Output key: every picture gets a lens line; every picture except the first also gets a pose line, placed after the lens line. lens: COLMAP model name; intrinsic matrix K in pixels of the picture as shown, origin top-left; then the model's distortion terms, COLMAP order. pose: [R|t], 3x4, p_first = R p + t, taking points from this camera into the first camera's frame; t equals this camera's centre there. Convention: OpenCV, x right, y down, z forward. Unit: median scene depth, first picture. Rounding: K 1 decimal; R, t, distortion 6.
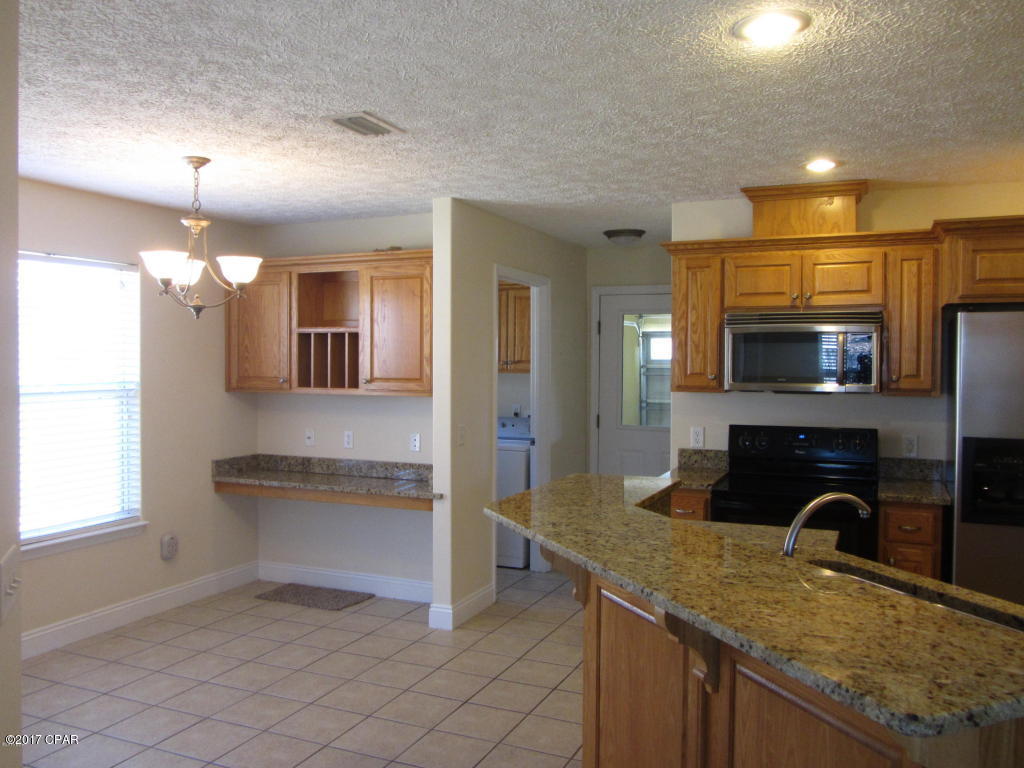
lens RADIAL K [[856.4, 0, 512.0], [0, 856.4, 384.0], [0, 0, 1]] dist [-0.042944, 0.025197]
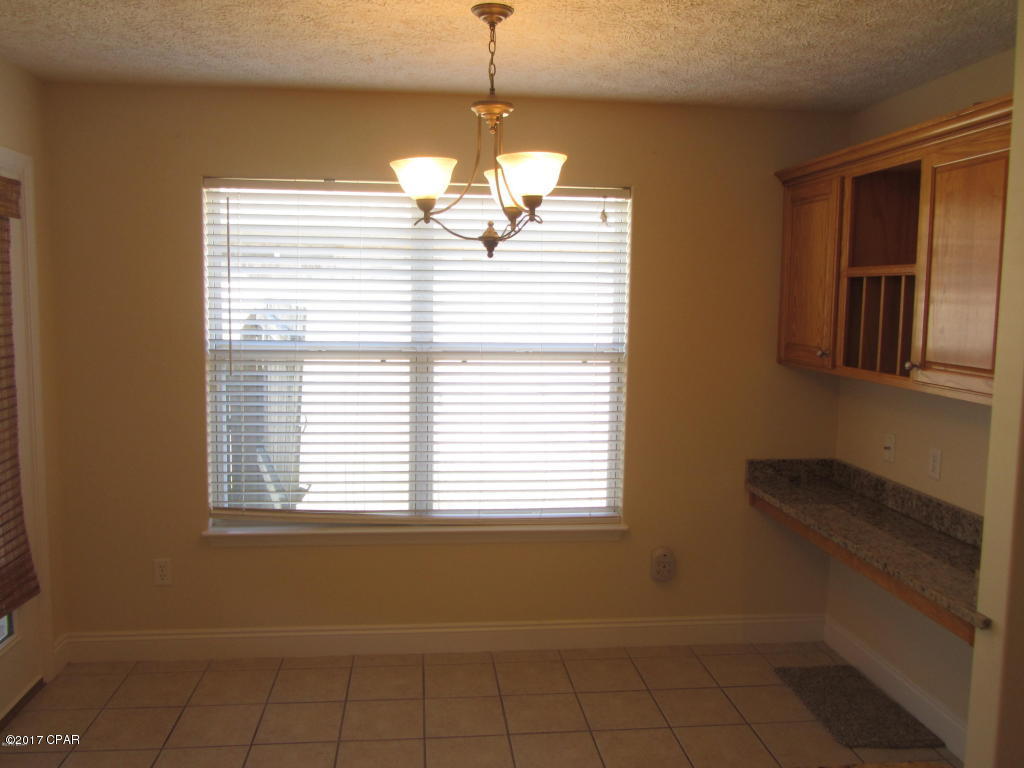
lens RADIAL K [[857.0, 0, 512.0], [0, 857.0, 384.0], [0, 0, 1]] dist [-0.007459, -0.019096]
pose [[0.504574, 0.094409, -0.858191, 0.165207], [-0.037805, 0.995466, 0.087283, -0.029233], [0.862541, -0.011596, 0.505855, 0.508190]]
